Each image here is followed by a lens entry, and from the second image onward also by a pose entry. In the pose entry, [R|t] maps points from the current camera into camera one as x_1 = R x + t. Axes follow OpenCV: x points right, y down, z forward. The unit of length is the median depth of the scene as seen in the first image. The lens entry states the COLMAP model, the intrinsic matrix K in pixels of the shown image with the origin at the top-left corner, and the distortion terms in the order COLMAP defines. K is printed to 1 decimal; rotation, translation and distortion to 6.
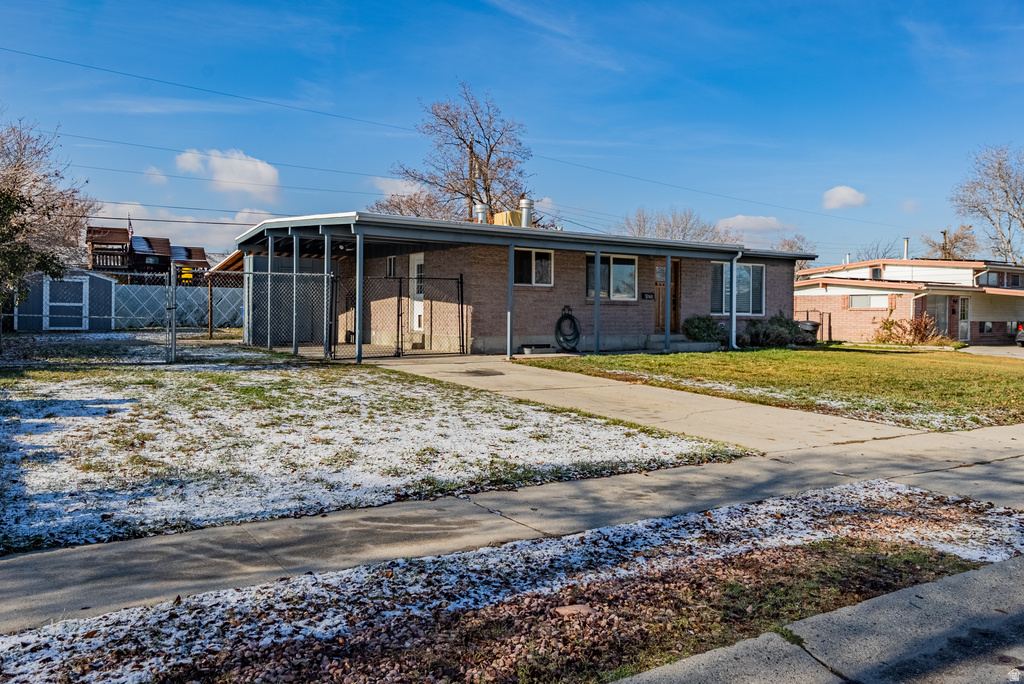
lens RADIAL K [[759.1, 0, 510.7], [0, 759.1, 332.7], [0, 0, 1]] dist [-0.001245, 0.002124]
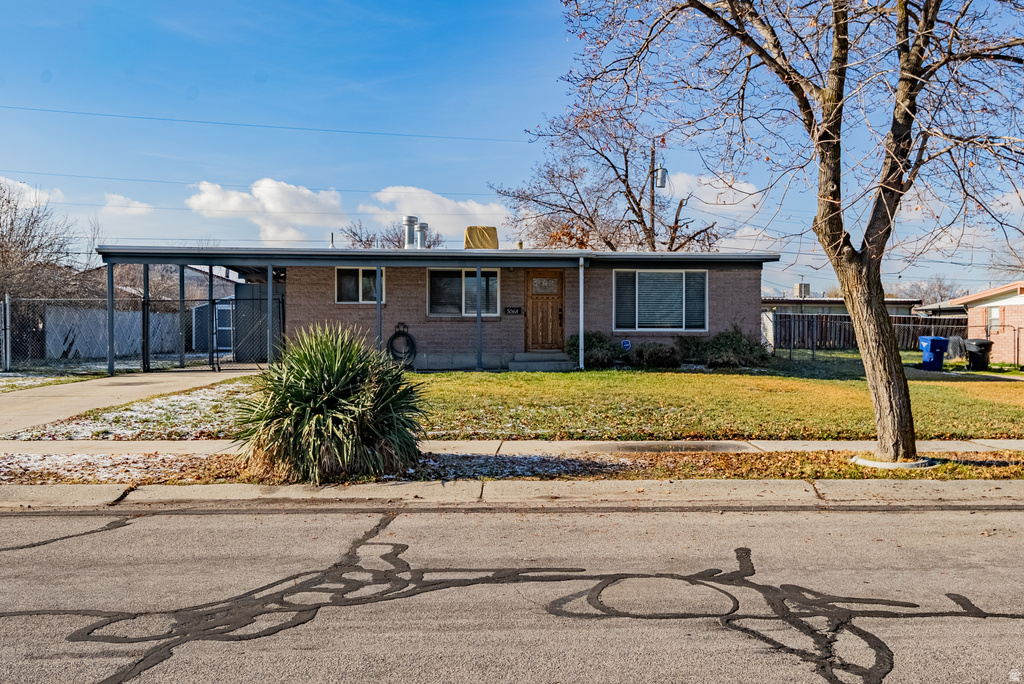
lens RADIAL K [[759.1, 0, 514.4], [0, 759.1, 344.9], [0, 0, 1]] dist [-0.001245, 0.002124]
pose [[0.885416, -0.002513, -0.464793, 0.623213], [-0.004198, 0.999901, -0.013404, 0.005126], [0.464781, 0.013819, 0.885318, 0.192394]]
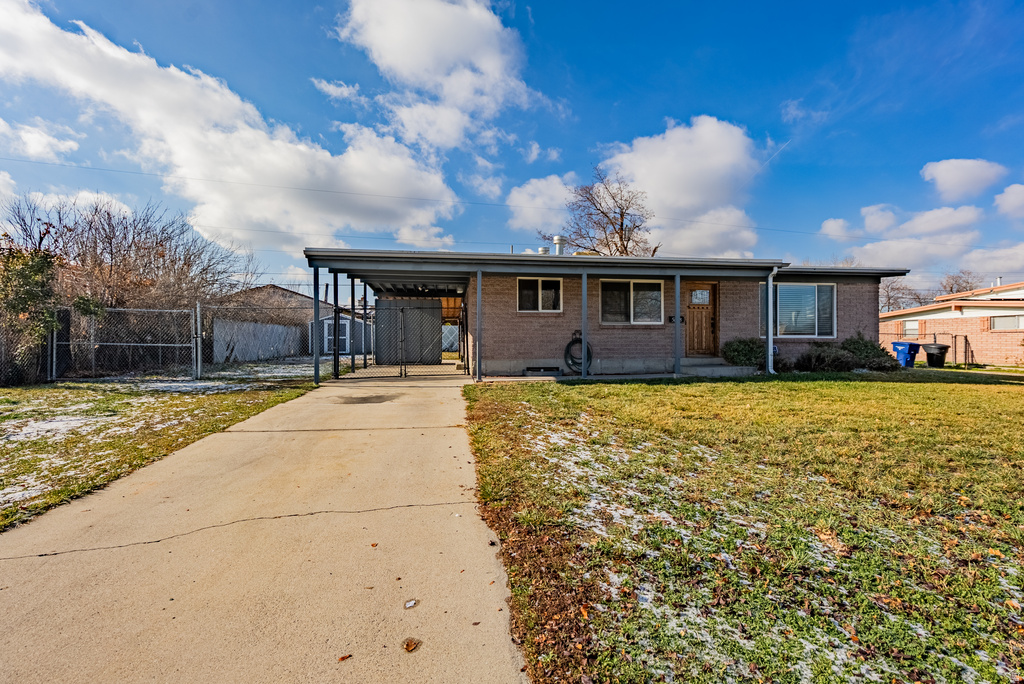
lens RADIAL K [[472.5, 0, 507.9], [0, 472.5, 343.4], [0, 0, 1]] dist [-0.009317, 0.001482]
pose [[0.908334, -0.010388, -0.418117, 0.244314], [0.000253, 0.999705, -0.024286, -0.001948], [0.418245, 0.021954, 0.908069, 0.353510]]
